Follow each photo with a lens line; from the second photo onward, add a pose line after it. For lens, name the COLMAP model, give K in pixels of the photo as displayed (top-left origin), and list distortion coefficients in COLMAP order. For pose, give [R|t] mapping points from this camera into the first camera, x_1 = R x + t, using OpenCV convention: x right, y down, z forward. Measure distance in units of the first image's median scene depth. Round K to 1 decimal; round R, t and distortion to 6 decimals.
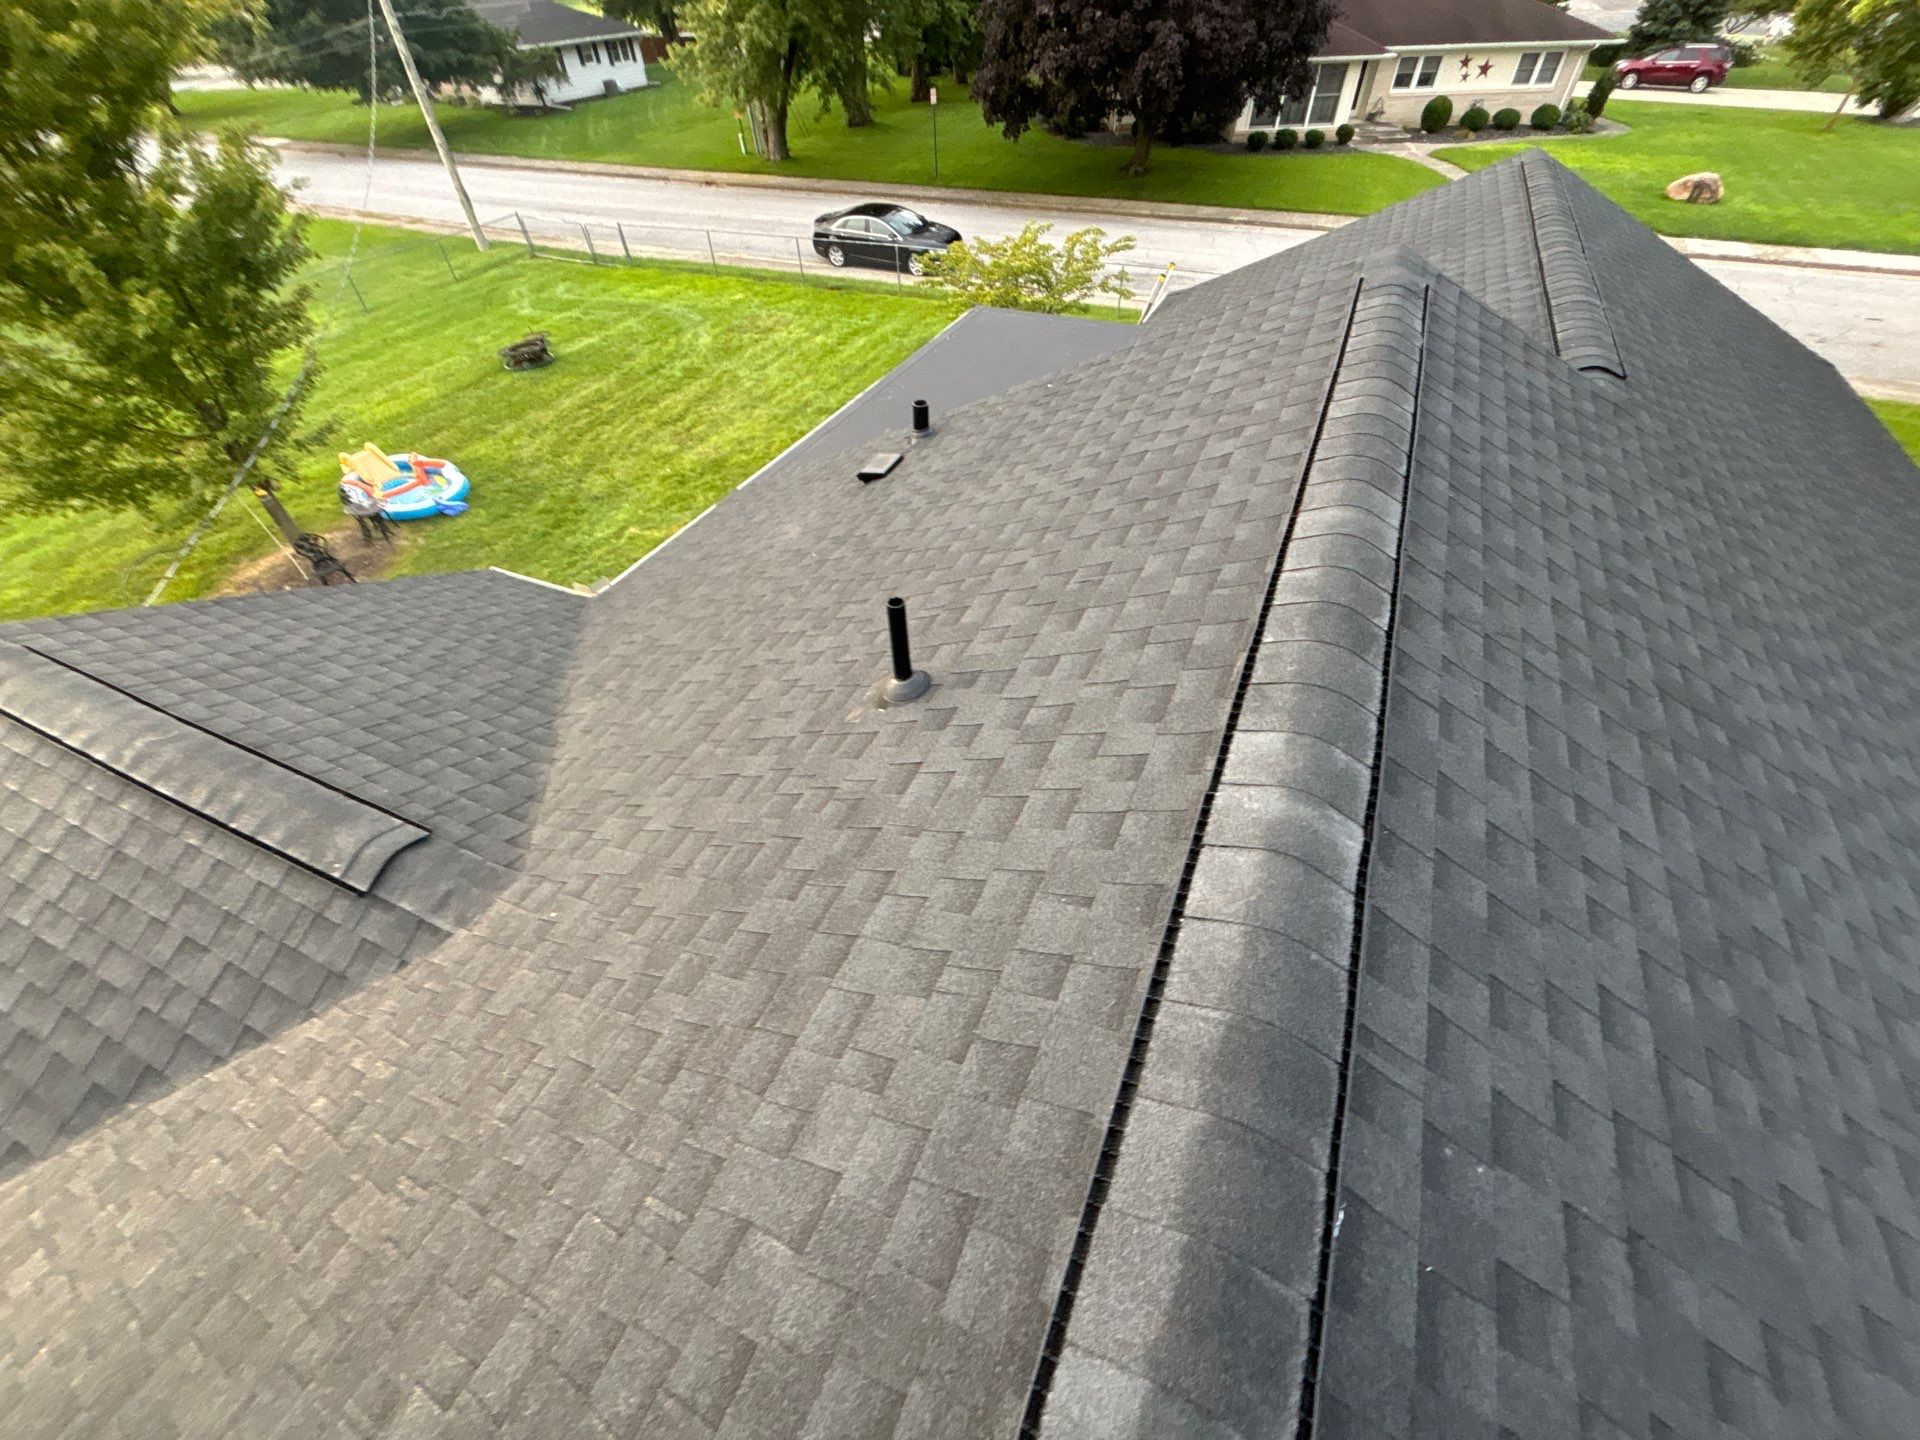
lens RADIAL K [[775.8, 0, 953.8], [0, 775.8, 718.5], [0, 0, 1]] dist [-0.002529, 0.000996]
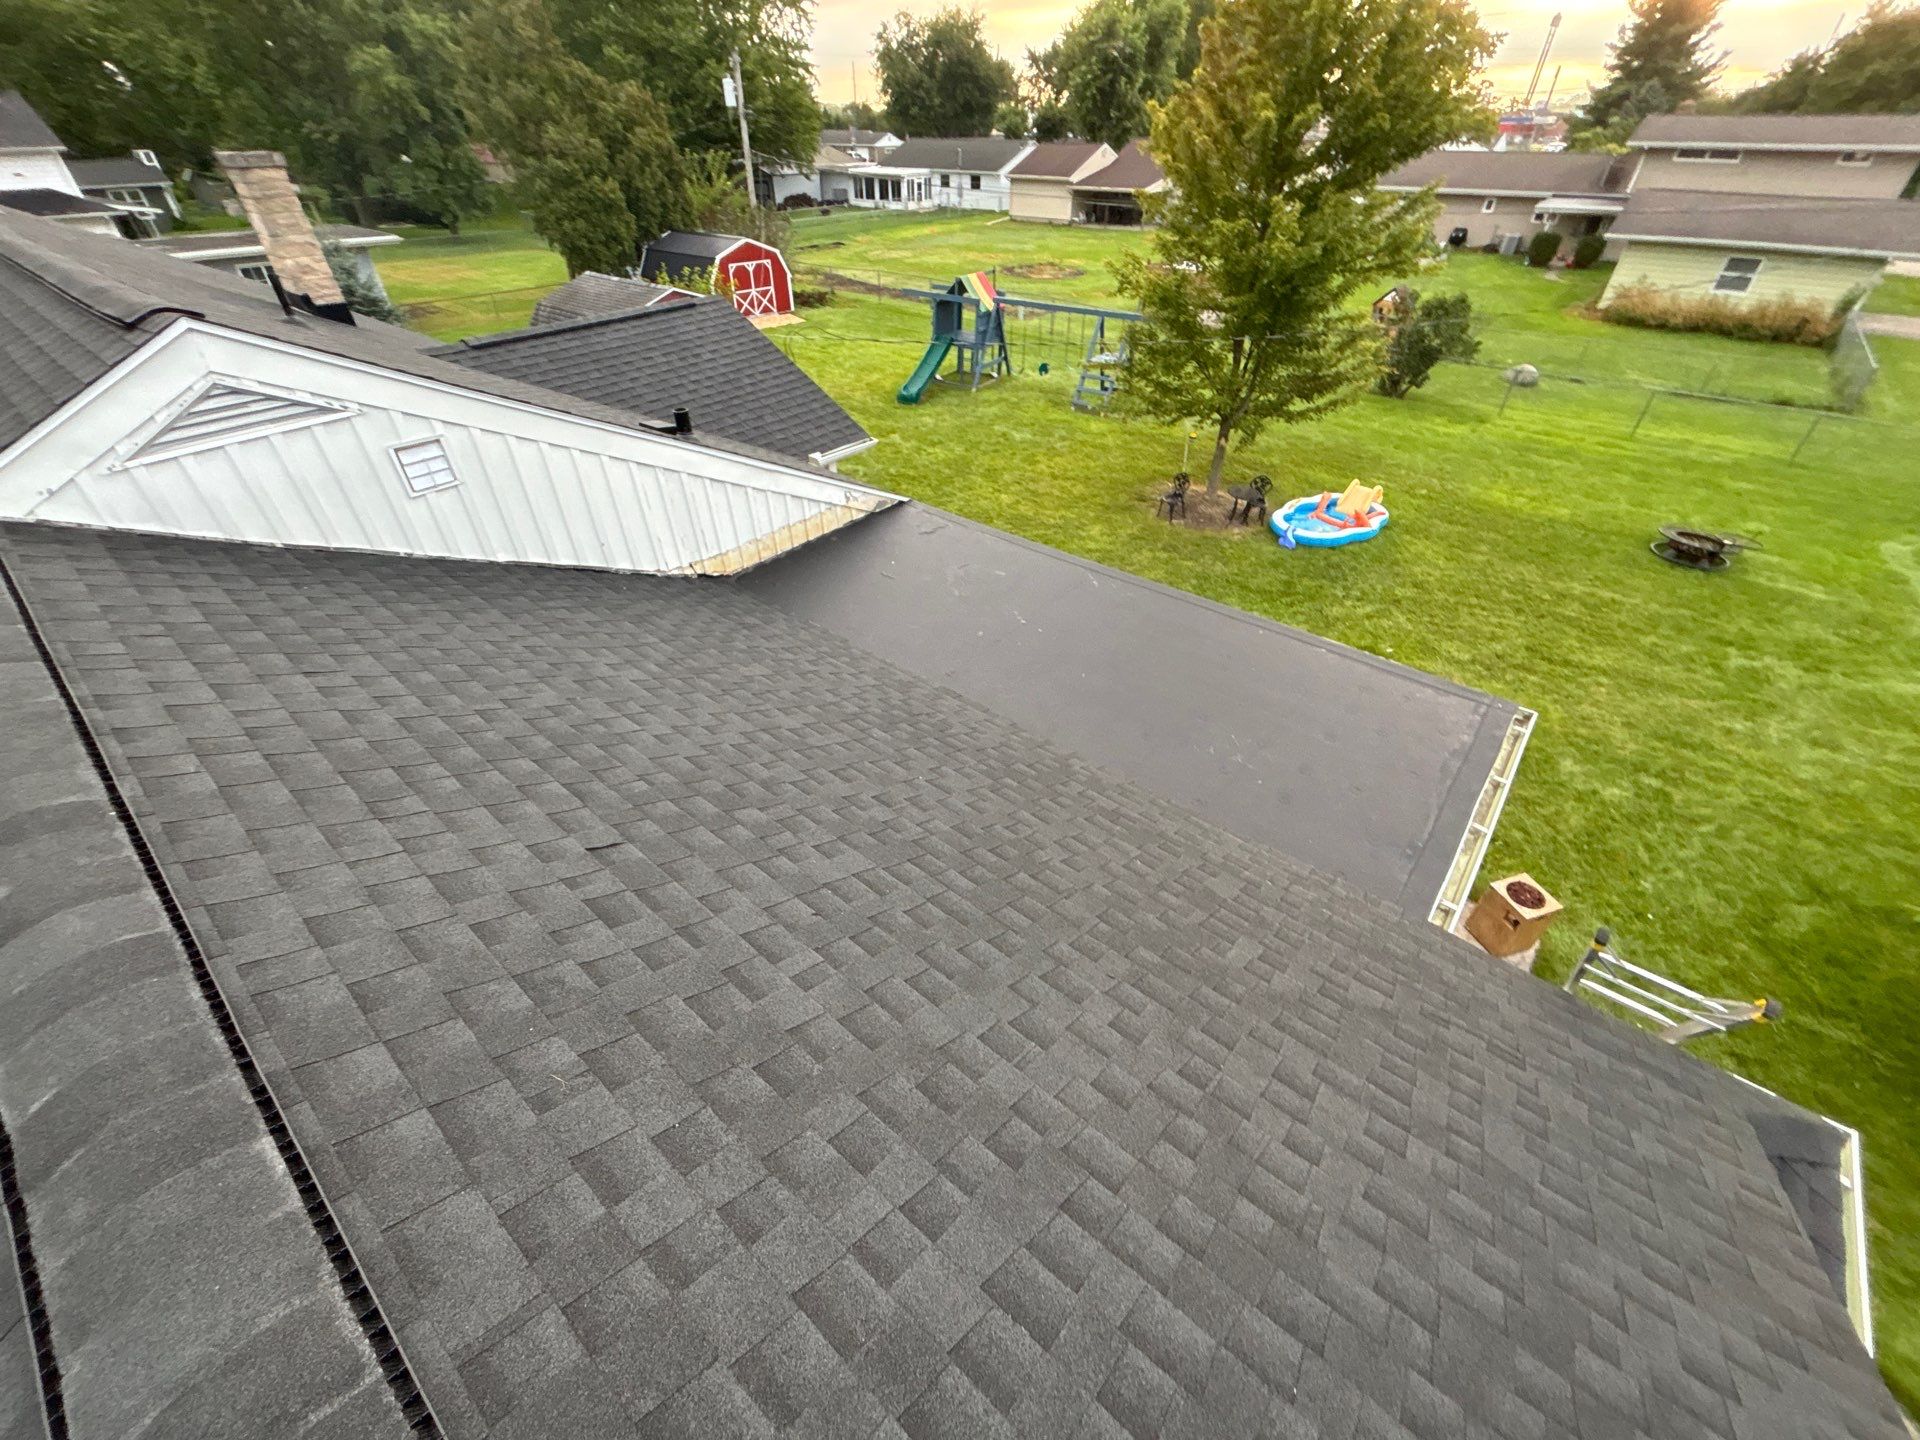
lens RADIAL K [[775.8, 0, 959.7], [0, 775.8, 712.8], [0, 0, 1]] dist [-0.002529, 0.000996]
pose [[-0.252857, 0.611701, -0.749590, 0.478973], [-0.679208, 0.439524, 0.587788, -0.568915], [0.689014, 0.657754, 0.304335, 0.604094]]
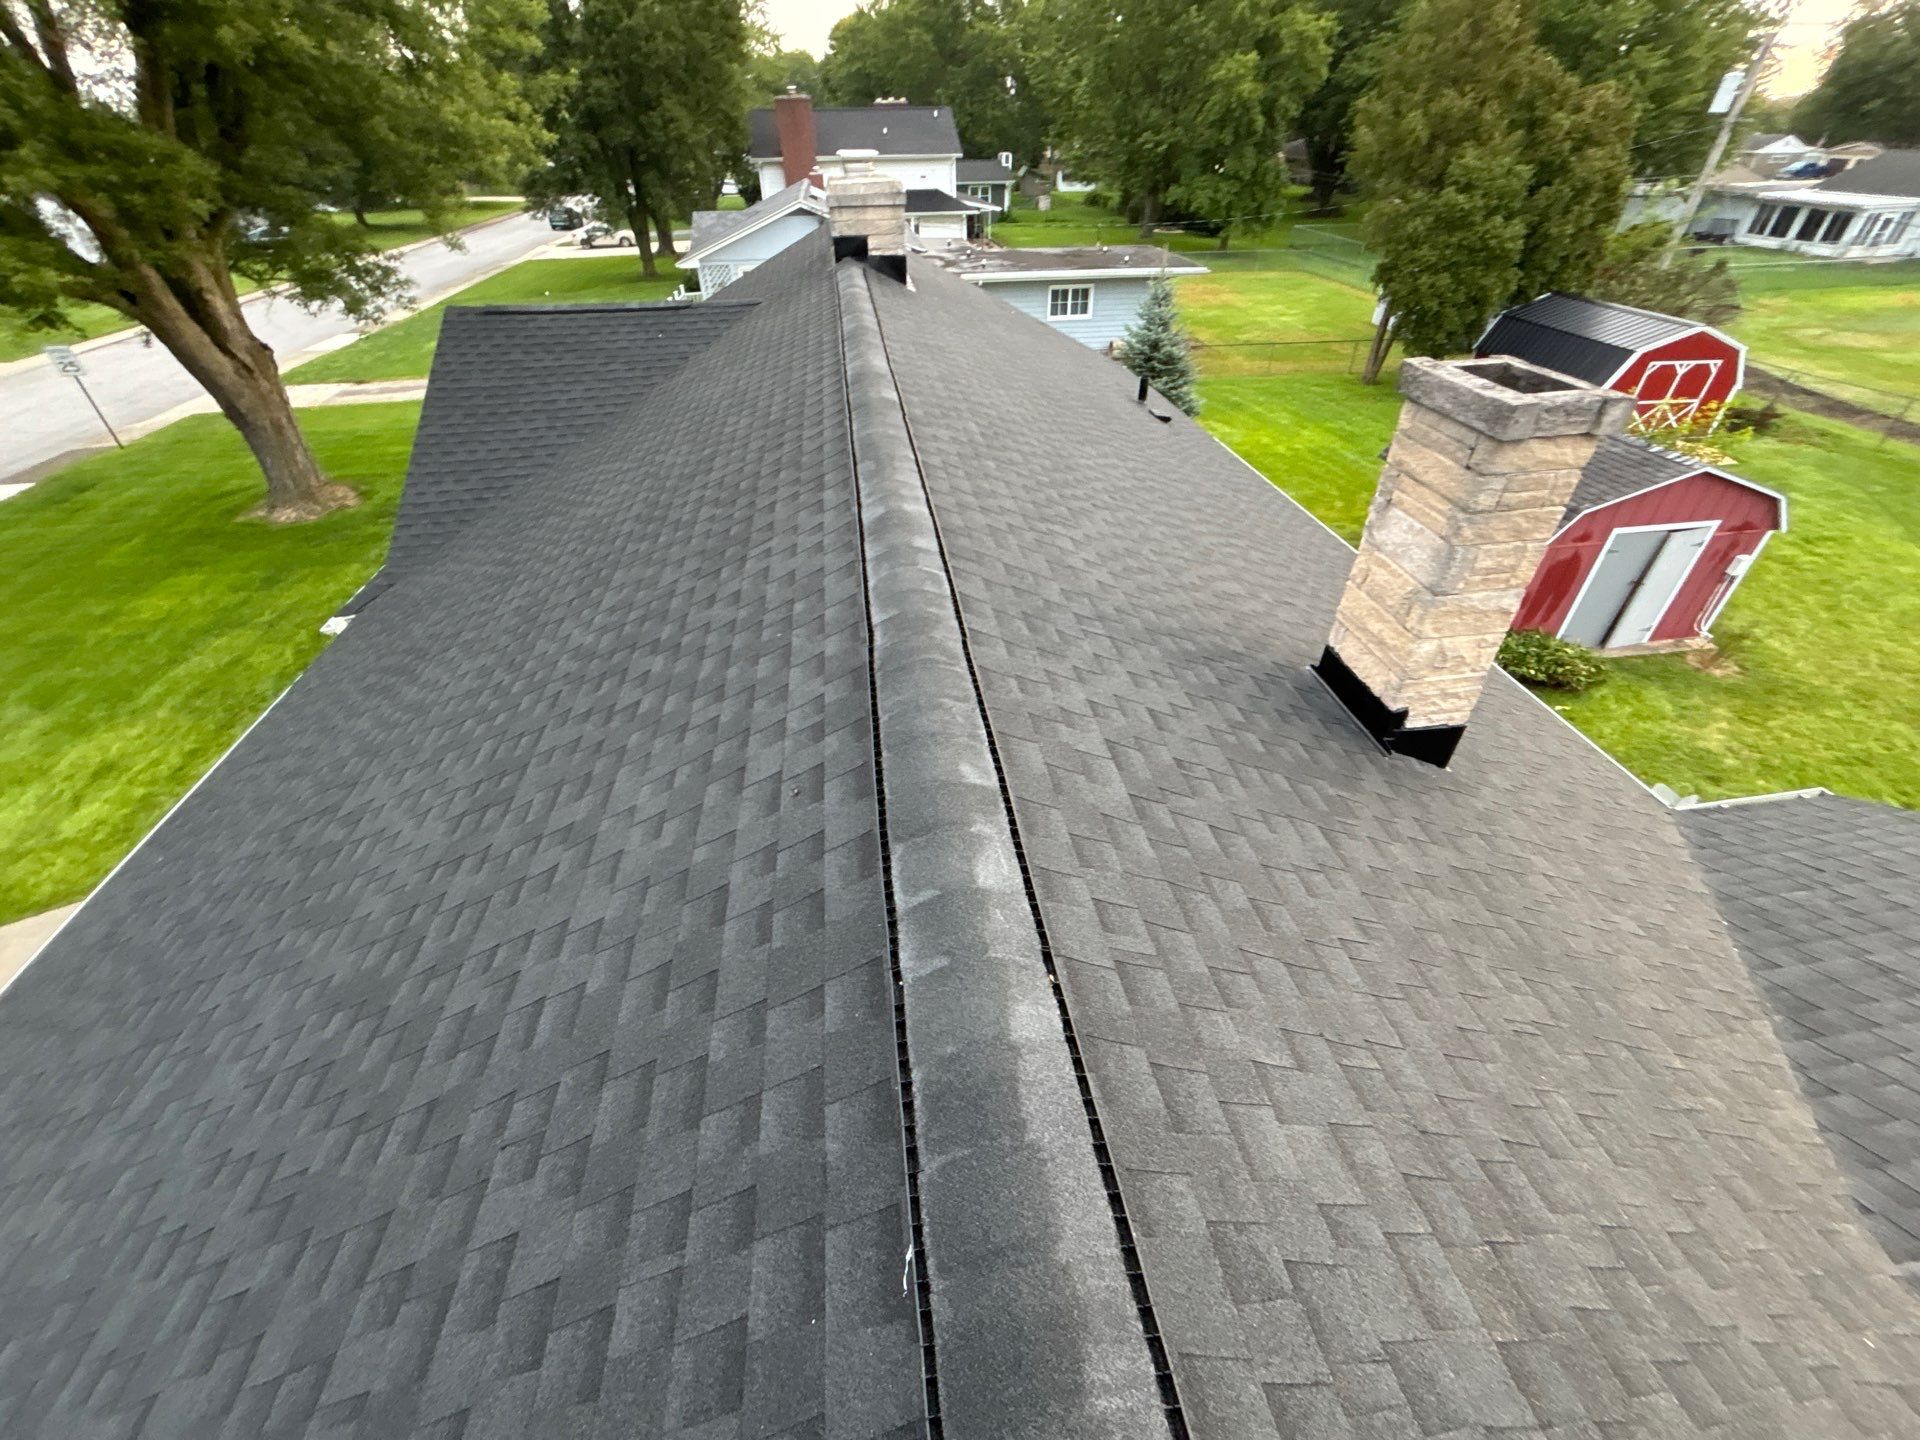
lens RADIAL K [[775.8, 0, 958.6], [0, 775.8, 713.5], [0, 0, 1]] dist [-0.002529, 0.000996]
pose [[-0.840629, 0.357339, -0.407004, 0.059119], [-0.359432, 0.194077, 0.912767, -0.045938], [0.405157, 0.913588, -0.034708, 0.038357]]
